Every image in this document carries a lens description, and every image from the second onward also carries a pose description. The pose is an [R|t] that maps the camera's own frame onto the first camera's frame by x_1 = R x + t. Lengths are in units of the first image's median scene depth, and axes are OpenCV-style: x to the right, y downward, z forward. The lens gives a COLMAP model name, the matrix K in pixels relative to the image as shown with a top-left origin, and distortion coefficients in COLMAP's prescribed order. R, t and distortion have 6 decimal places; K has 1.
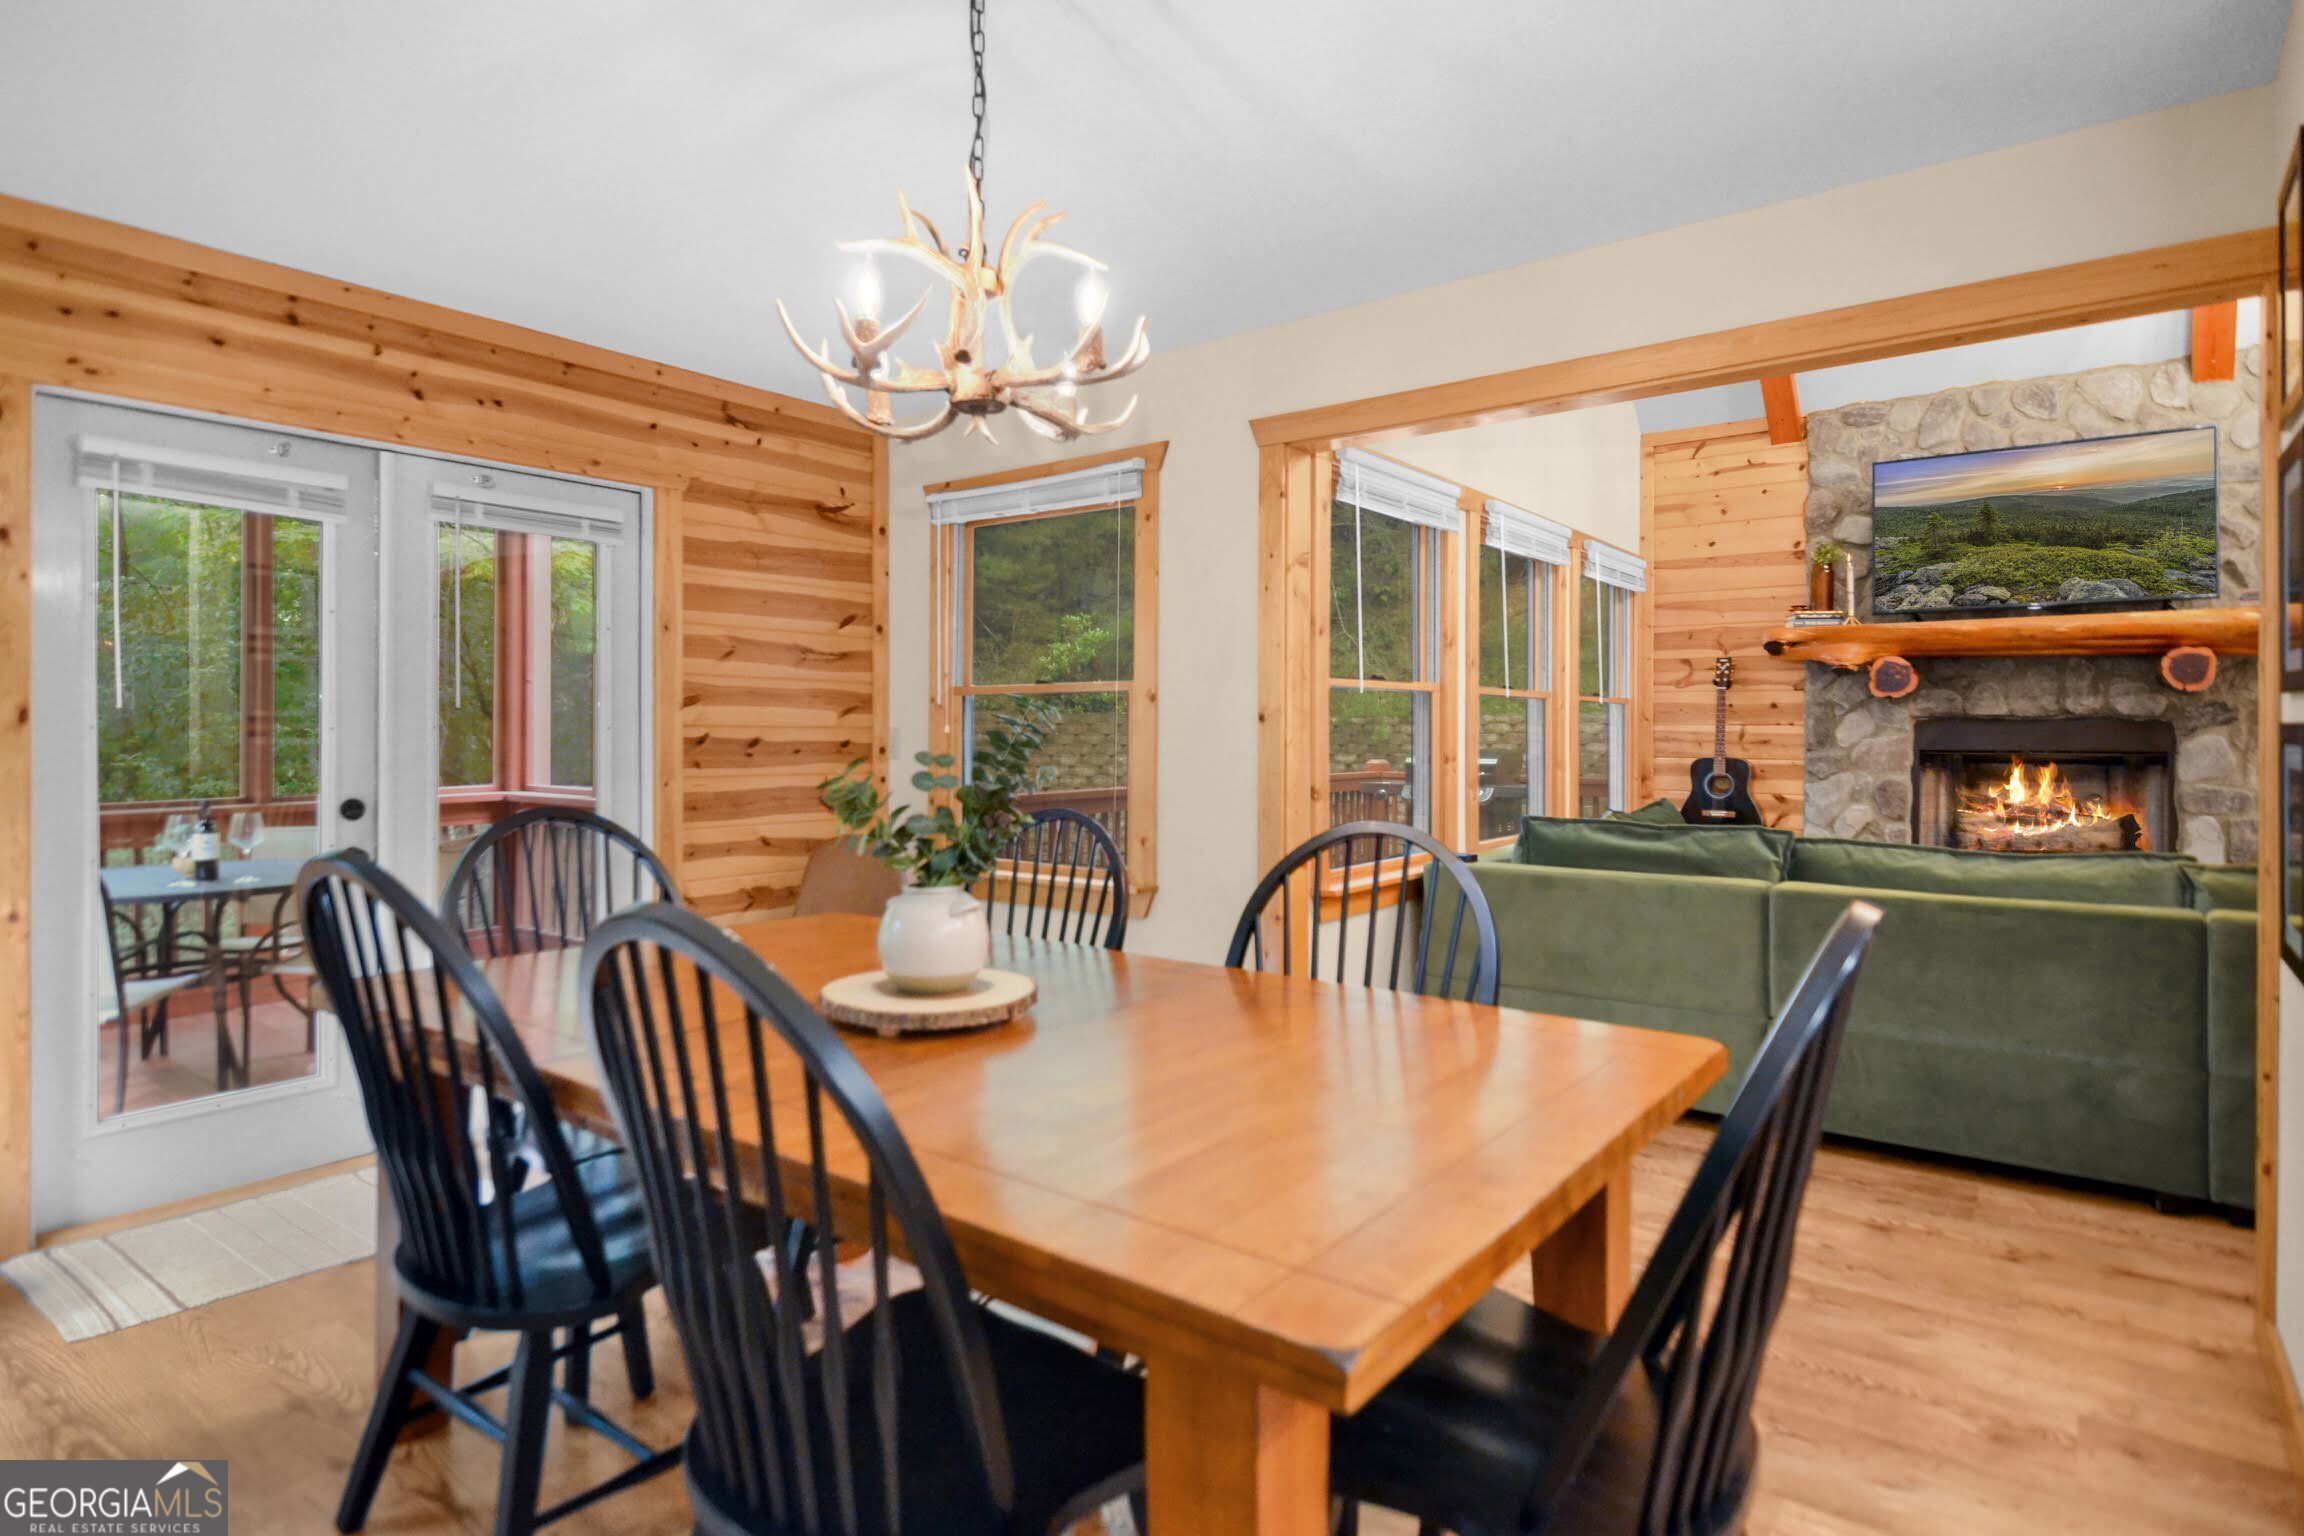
lens RADIAL K [[1169.0, 0, 1142.0], [0, 1169.0, 716.5], [0, 0, 1]] dist [-0.016332, 0.000114]
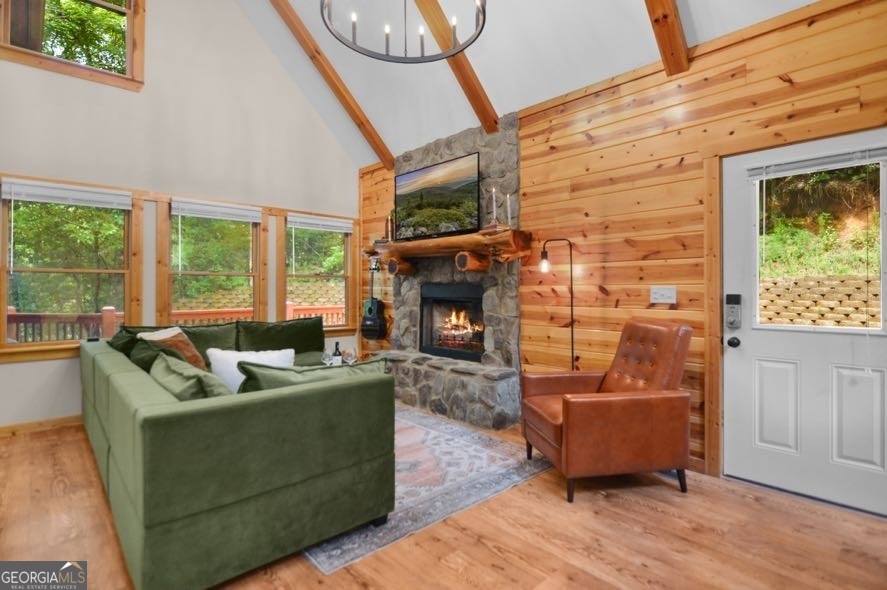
lens RADIAL K [[441.5, 0, 442.7], [0, 441.5, 293.2], [0, 0, 1]] dist [-0.000955, -0.000774]
pose [[0.981319, 0.003847, -0.192351, 0.915488], [-0.000219, 0.999822, 0.018878, 0.004172], [0.192389, -0.018483, 0.981145, 0.126969]]
